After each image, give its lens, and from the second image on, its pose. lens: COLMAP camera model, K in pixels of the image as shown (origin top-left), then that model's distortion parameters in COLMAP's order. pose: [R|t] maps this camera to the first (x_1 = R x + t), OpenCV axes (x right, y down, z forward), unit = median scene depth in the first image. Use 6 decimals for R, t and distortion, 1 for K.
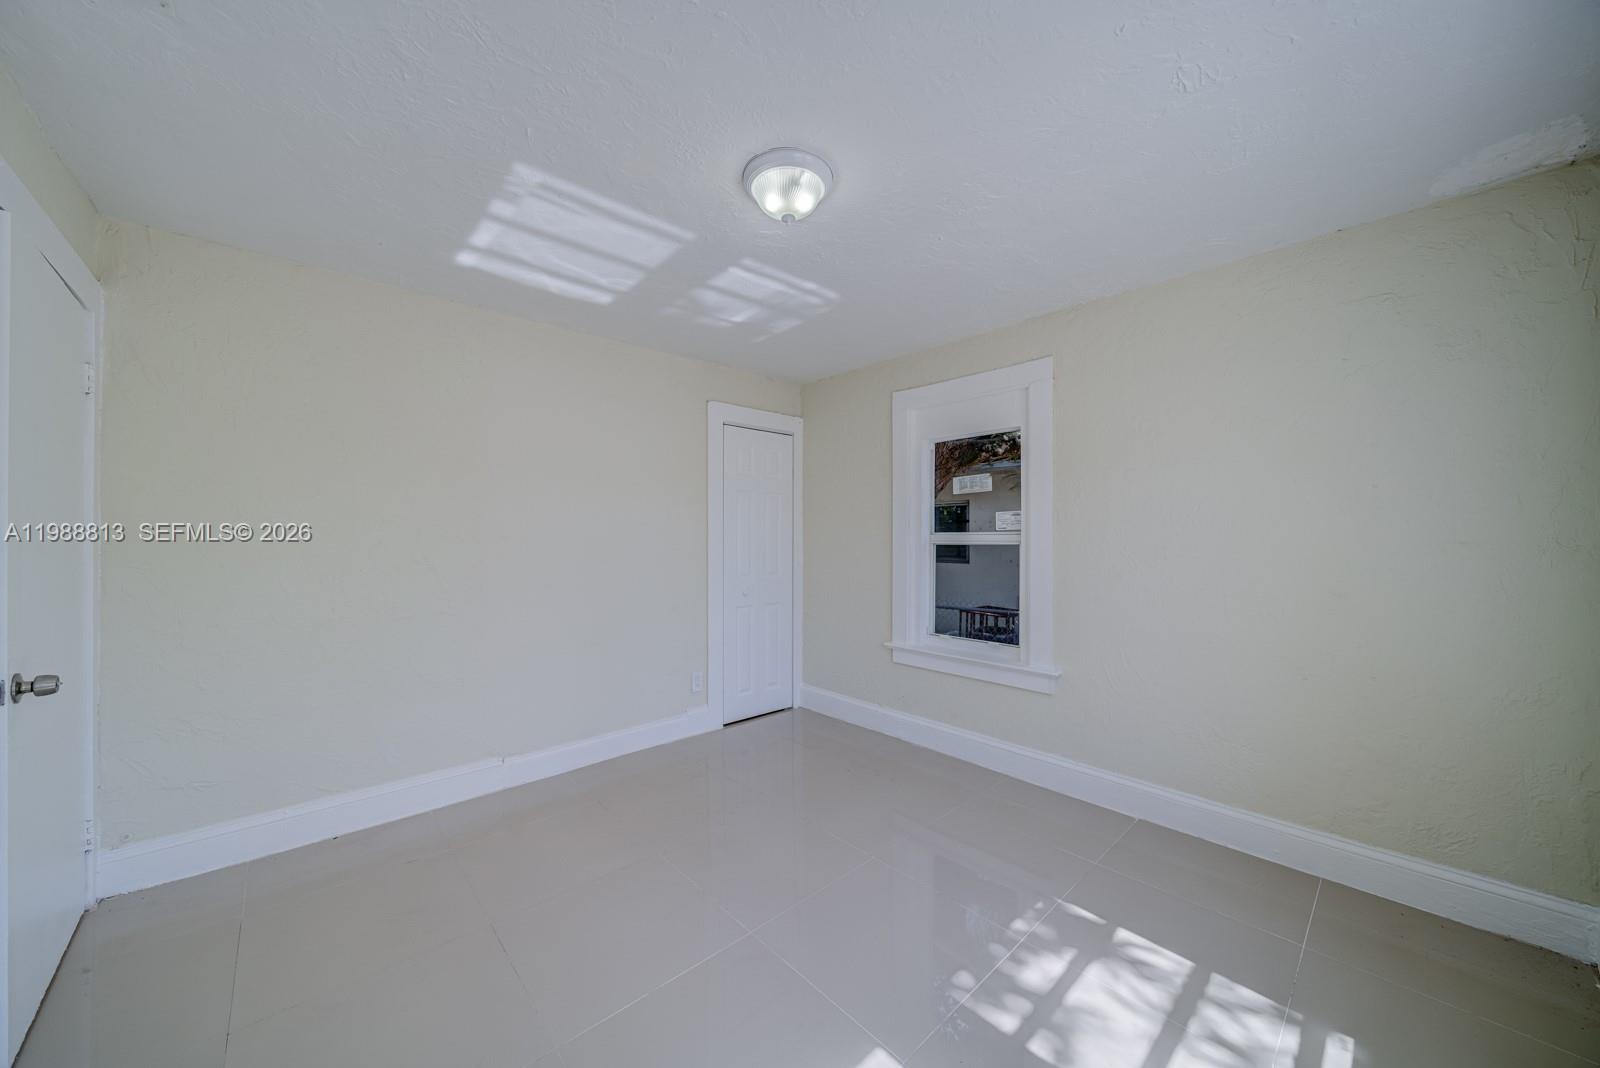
lens RADIAL K [[550.7, 0, 797.4], [0, 550.7, 532.4], [0, 0, 1]] dist [-0.000773, 0.000015]
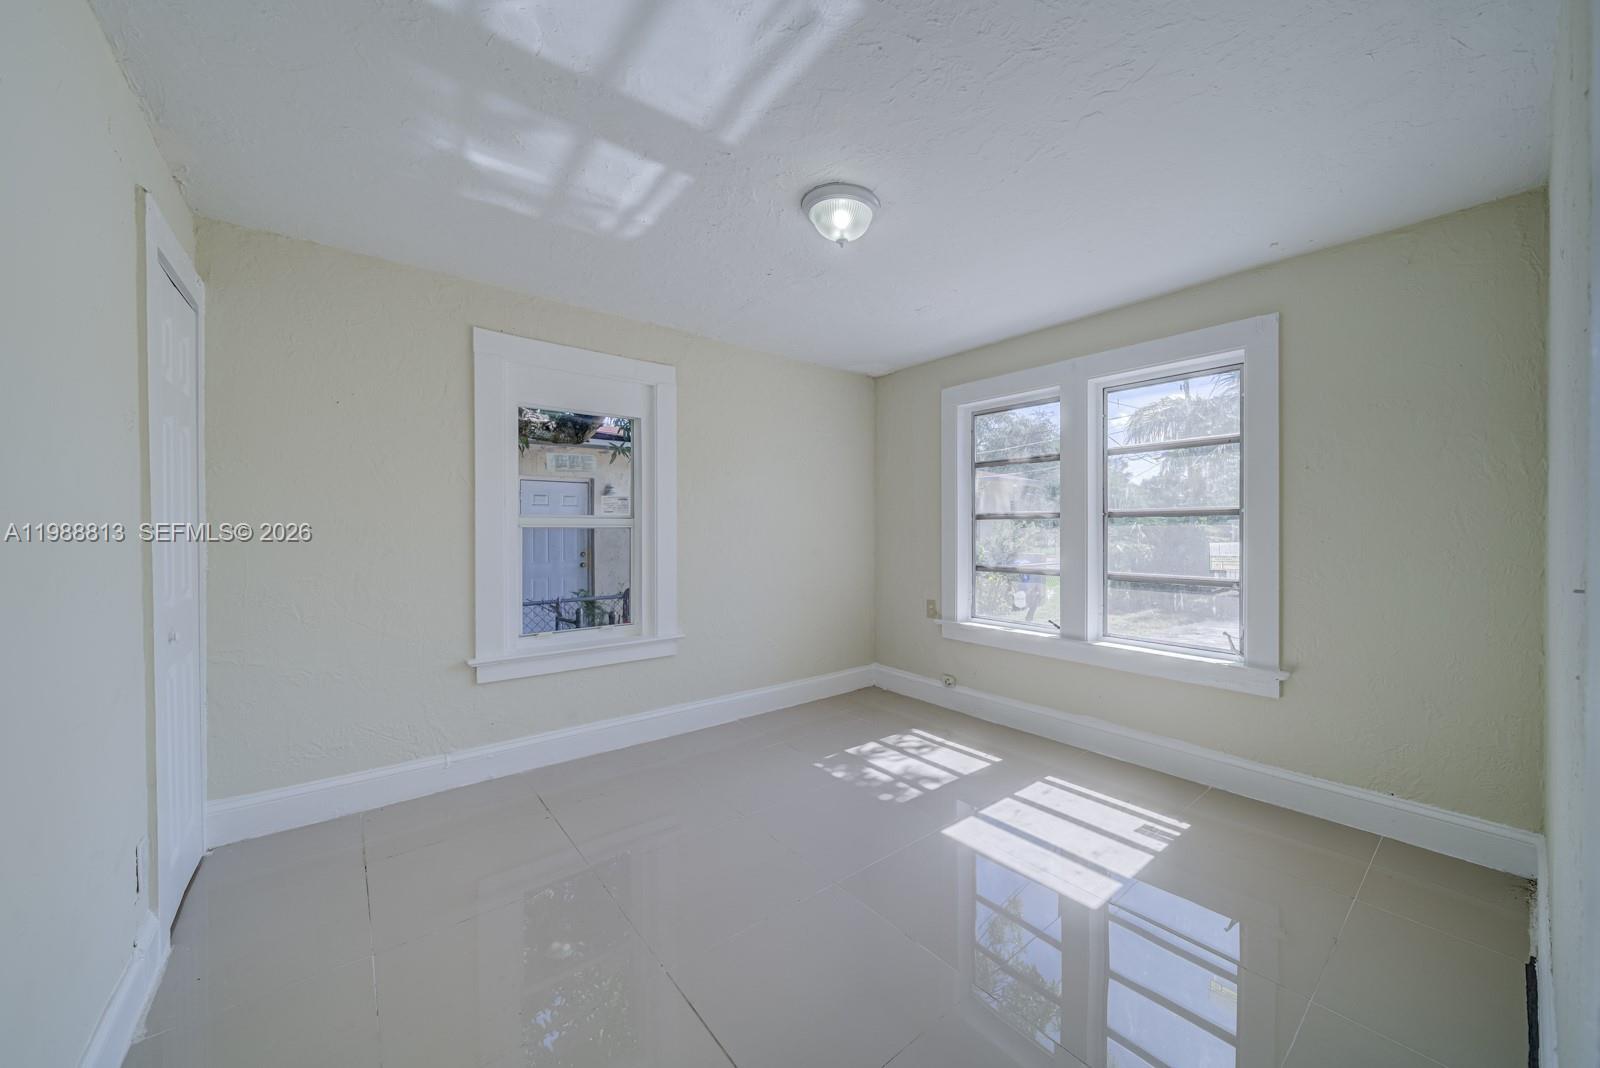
lens RADIAL K [[650.7, 0, 799.8], [0, 650.7, 526.5], [0, 0, 1]] dist [-0.000975, -0.000052]
pose [[0.021755, 0.003636, 0.999757, -0.918366], [-0.013205, 0.999907, -0.003349, 0.020514], [-0.999676, -0.013129, 0.021801, 0.700566]]
